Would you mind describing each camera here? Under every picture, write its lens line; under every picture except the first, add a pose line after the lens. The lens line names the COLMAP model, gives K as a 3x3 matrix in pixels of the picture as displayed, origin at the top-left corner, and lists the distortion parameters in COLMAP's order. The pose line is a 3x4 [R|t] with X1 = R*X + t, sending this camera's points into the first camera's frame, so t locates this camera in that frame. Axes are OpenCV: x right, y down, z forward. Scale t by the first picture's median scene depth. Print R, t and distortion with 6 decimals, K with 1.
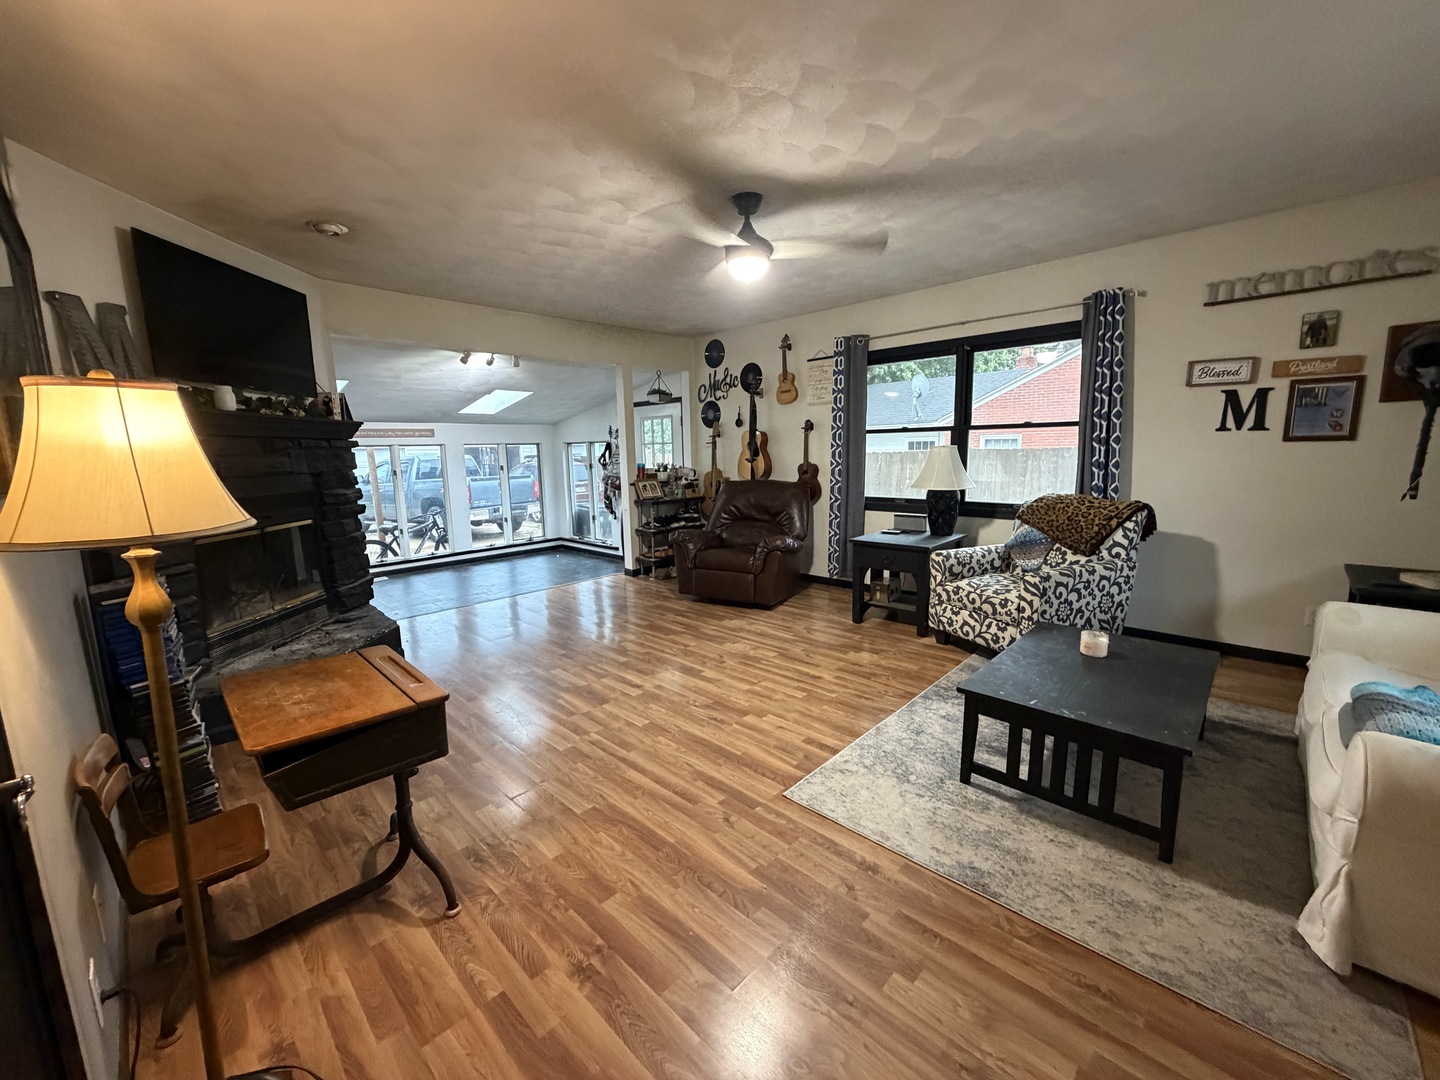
lens RADIAL K [[572.5, 0, 713.3], [0, 572.5, 537.7], [0, 0, 1]] dist [0.002345, -0.000028]
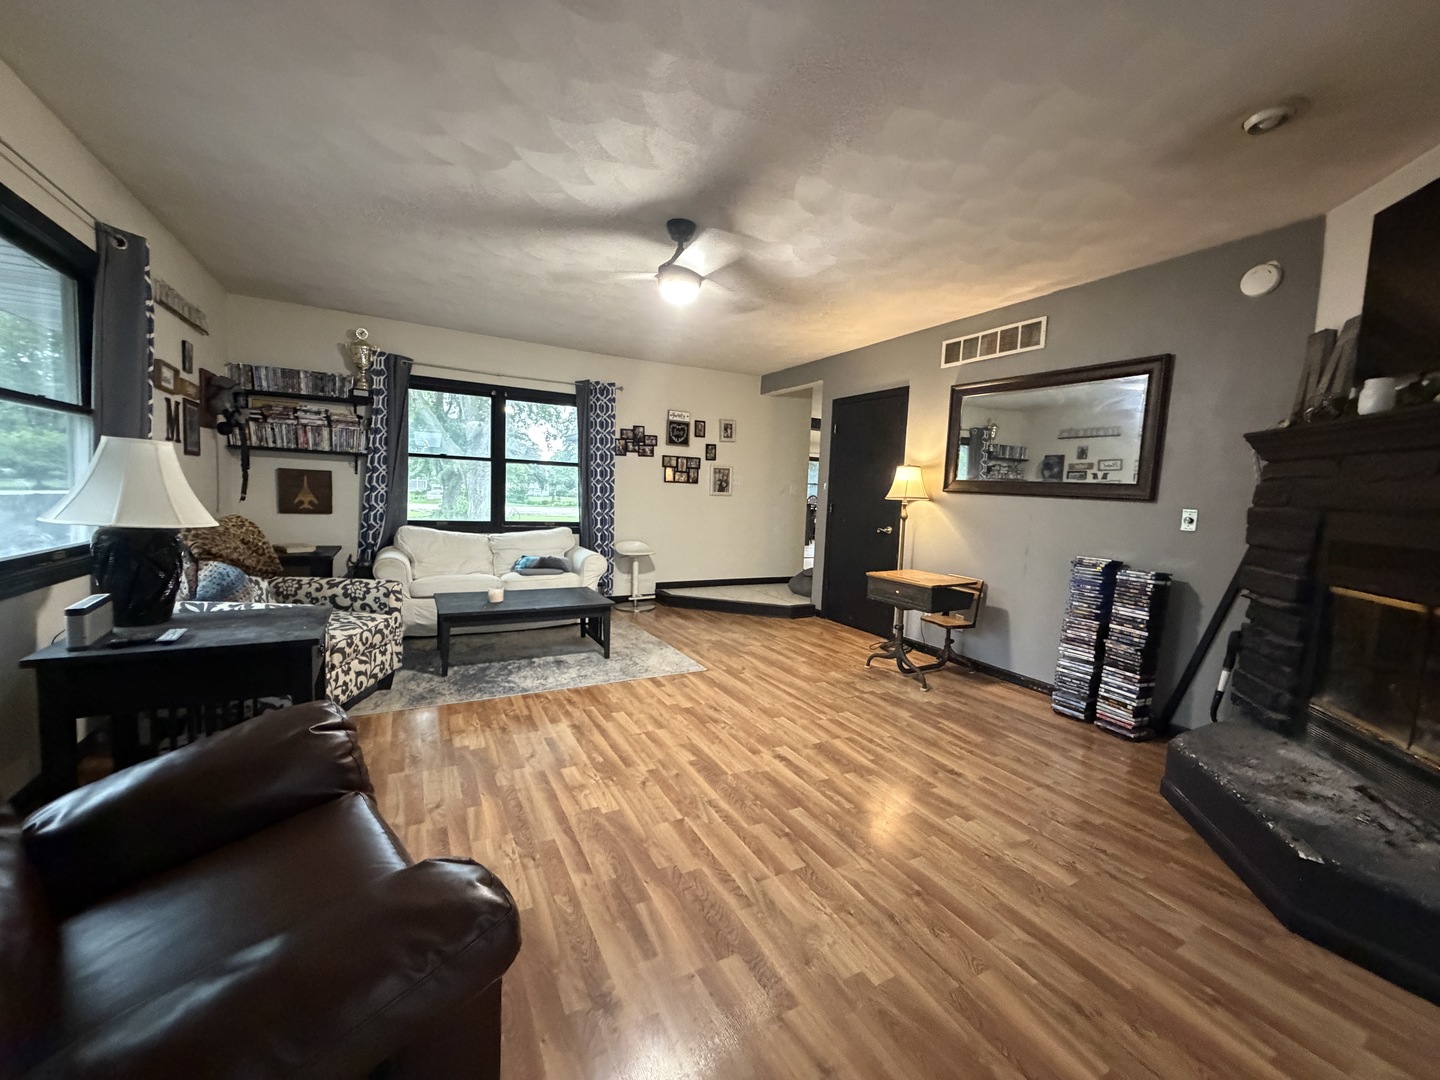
lens RADIAL K [[572.5, 0, 713.7], [0, 572.5, 536.3], [0, 0, 1]] dist [0.002345, -0.000028]
pose [[-0.954358, -0.041574, 0.295757, -0.264512], [0.025591, 0.975240, 0.219664, -0.221985], [-0.297566, 0.217207, -0.929664, 1.681325]]
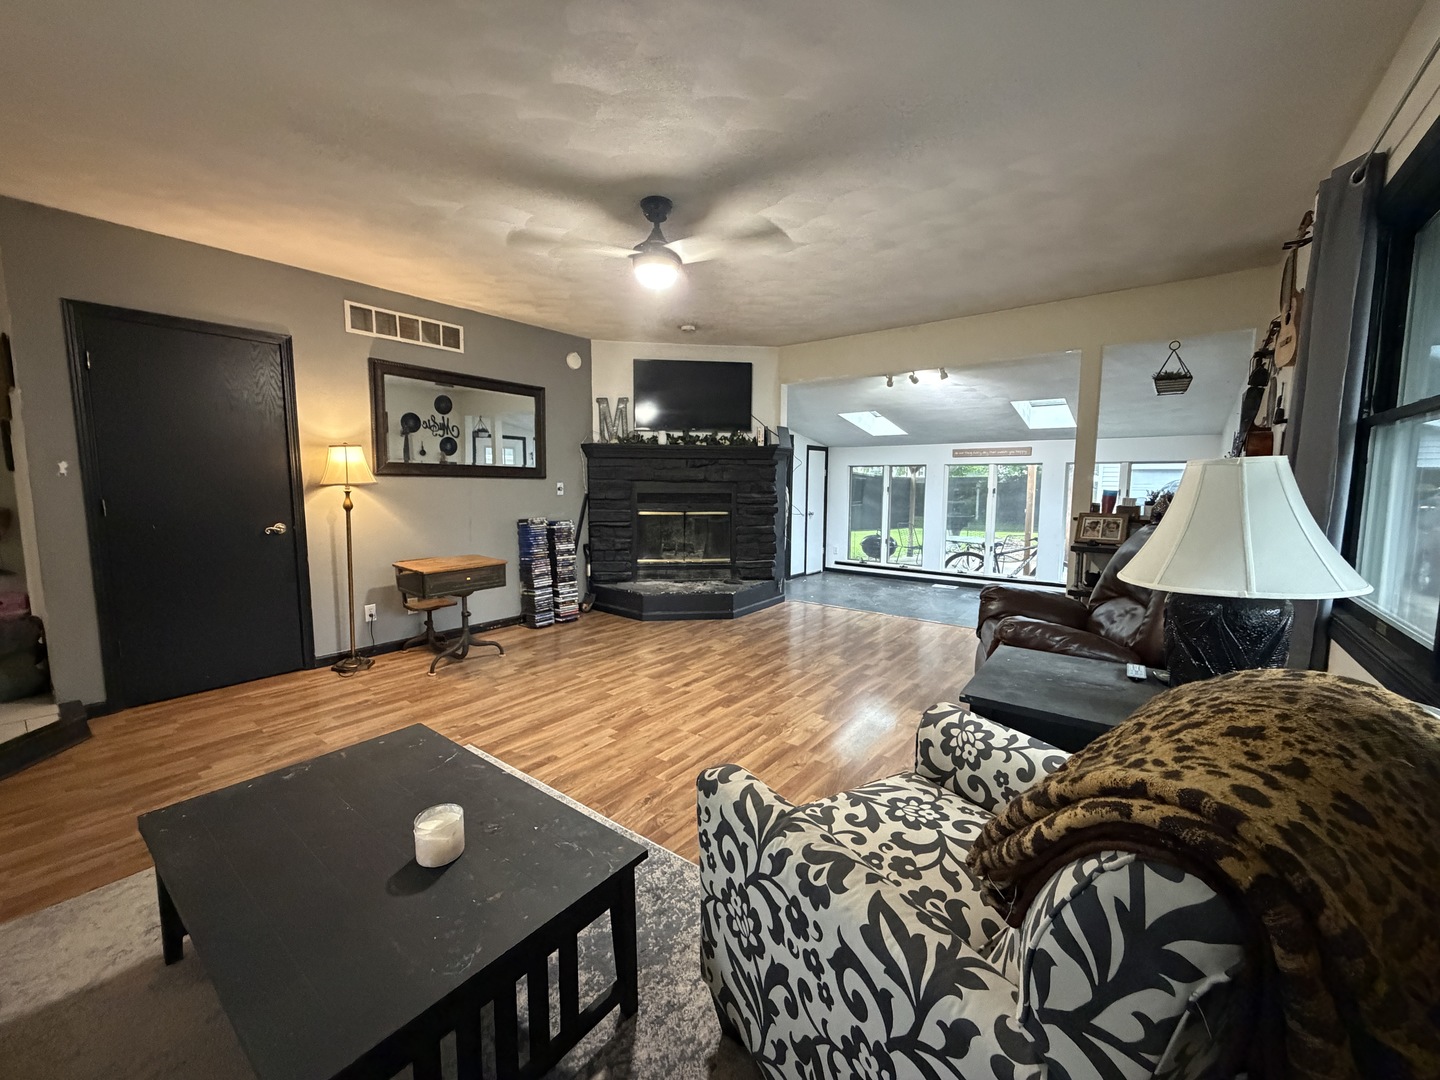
lens RADIAL K [[572.5, 0, 715.1], [0, 572.5, 537.0], [0, 0, 1]] dist [0.002345, -0.000028]
pose [[0.111530, 0.122290, -0.986208, 0.882321], [-0.158864, 0.981831, 0.103782, -0.130604], [0.980981, 0.145098, 0.128932, 0.857161]]
